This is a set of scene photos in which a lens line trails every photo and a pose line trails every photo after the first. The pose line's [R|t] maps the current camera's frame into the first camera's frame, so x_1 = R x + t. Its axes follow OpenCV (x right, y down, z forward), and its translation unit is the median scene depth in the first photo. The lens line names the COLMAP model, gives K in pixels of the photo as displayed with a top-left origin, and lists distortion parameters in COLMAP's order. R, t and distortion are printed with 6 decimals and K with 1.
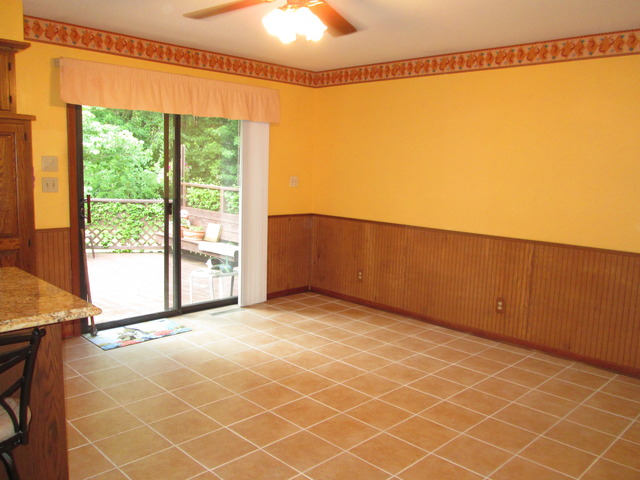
lens RADIAL K [[542.6, 0, 321.8], [0, 542.6, 237.2], [0, 0, 1]] dist [-0.030413, 0.018038]
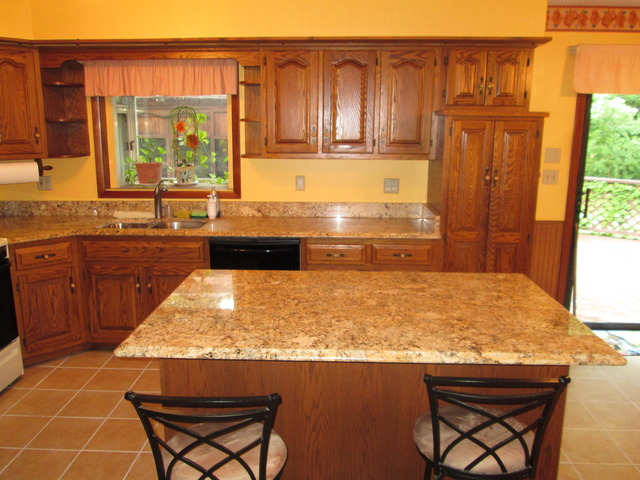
lens RADIAL K [[542.6, 0, 318.2], [0, 542.6, 241.4], [0, 0, 1]] dist [-0.030413, 0.018038]
pose [[0.676670, 0.130965, -0.724545, -0.056302], [-0.080120, 0.991307, 0.104358, -0.047581], [0.731914, -0.012566, 0.681281, 0.008903]]
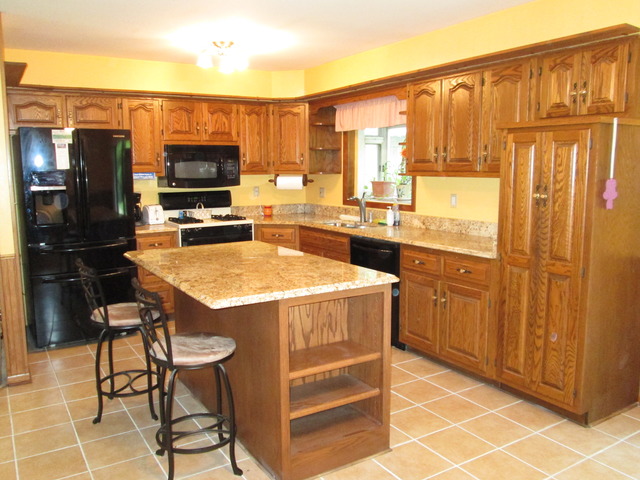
lens RADIAL K [[542.6, 0, 318.3], [0, 542.6, 240.0], [0, 0, 1]] dist [-0.030413, 0.018038]
pose [[-0.220523, 0.100547, -0.970186, 0.273902], [-0.133761, 0.982158, 0.132191, -0.075458], [0.966167, 0.158924, -0.203139, 0.612327]]
